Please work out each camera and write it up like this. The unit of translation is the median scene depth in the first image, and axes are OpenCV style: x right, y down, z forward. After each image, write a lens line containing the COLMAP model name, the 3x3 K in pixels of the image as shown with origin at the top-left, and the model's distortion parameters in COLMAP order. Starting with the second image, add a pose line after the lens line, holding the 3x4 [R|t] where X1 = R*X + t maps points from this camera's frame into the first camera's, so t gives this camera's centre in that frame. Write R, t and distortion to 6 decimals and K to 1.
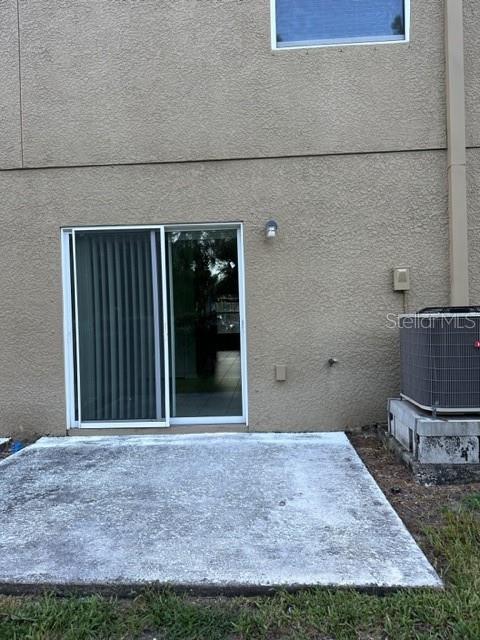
lens RADIAL K [[447.1, 0, 240.2], [0, 447.1, 320.7], [0, 0, 1]] dist [-0.000633, -0.000189]
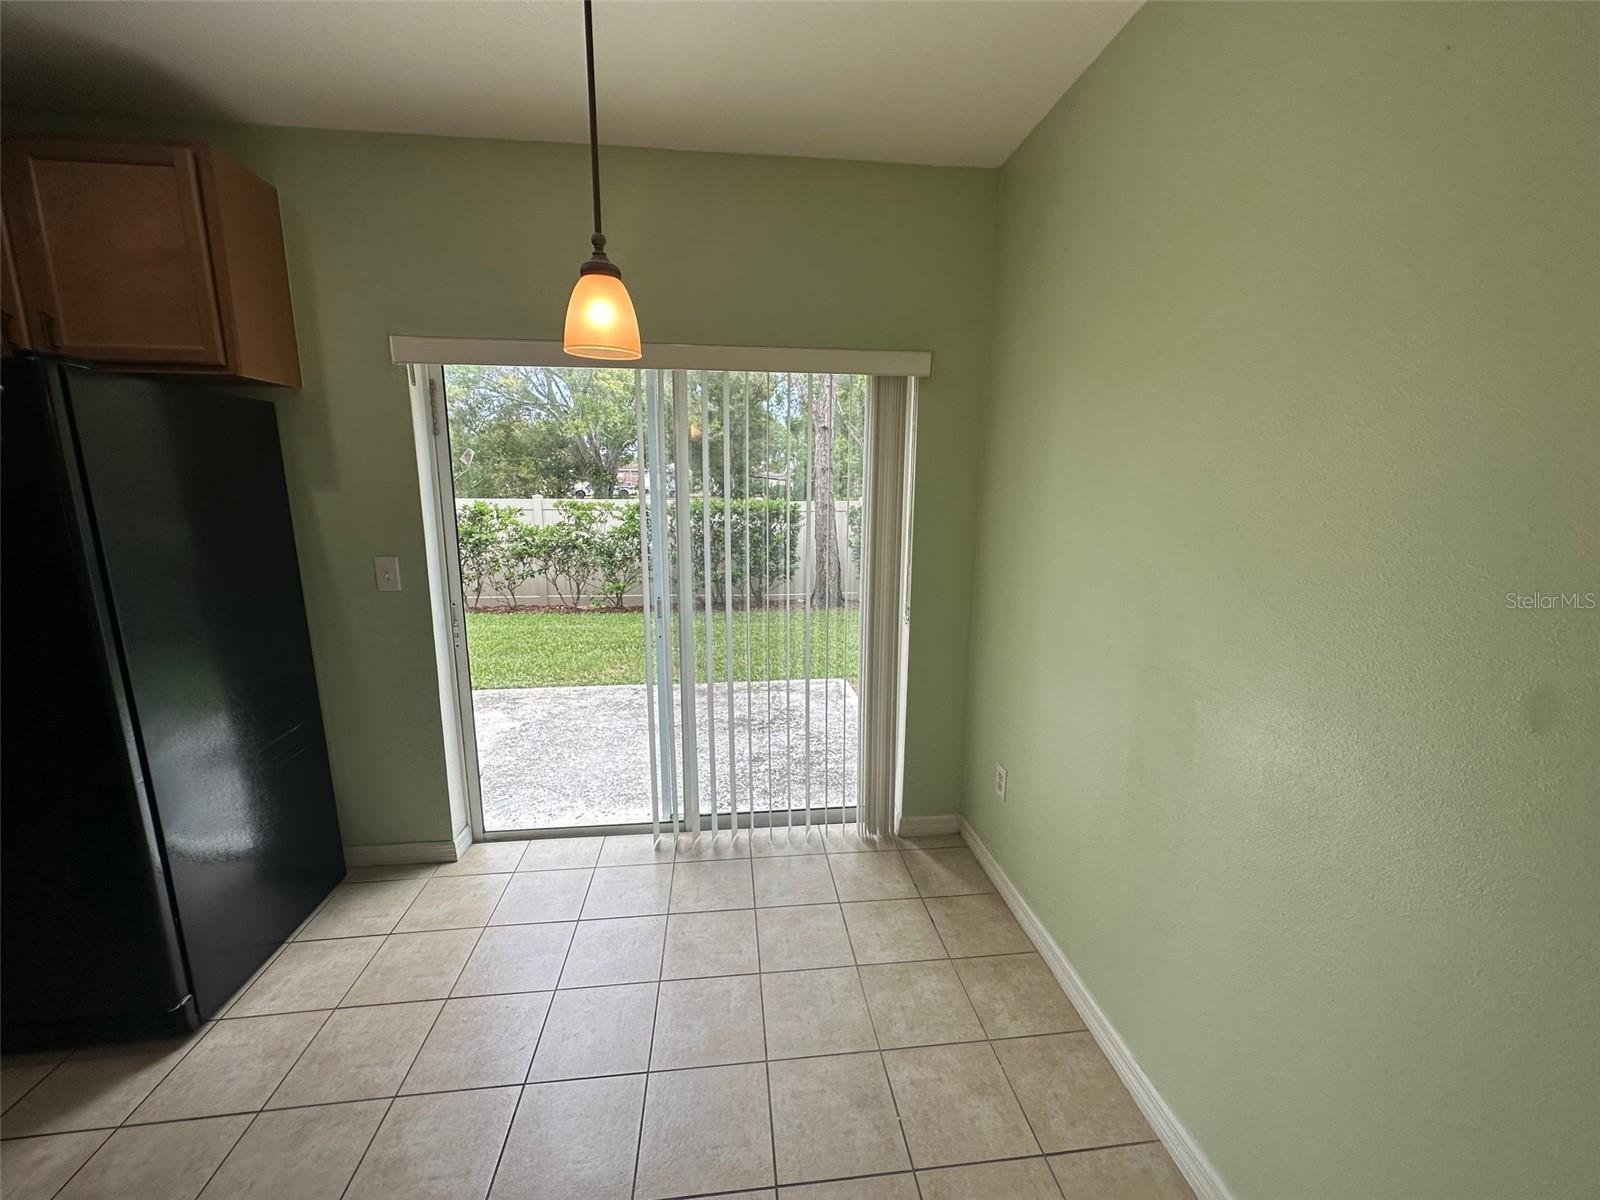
lens RADIAL K [[636.9, 0, 797.9], [0, 636.9, 597.4], [0, 0, 1]] dist [-0.003624, 0.000771]
pose [[-0.984863, 0.050980, -0.165669, -0.290402], [0.017728, 0.980385, 0.196292, -0.166020], [0.172426, 0.190384, -0.966449, 2.352935]]
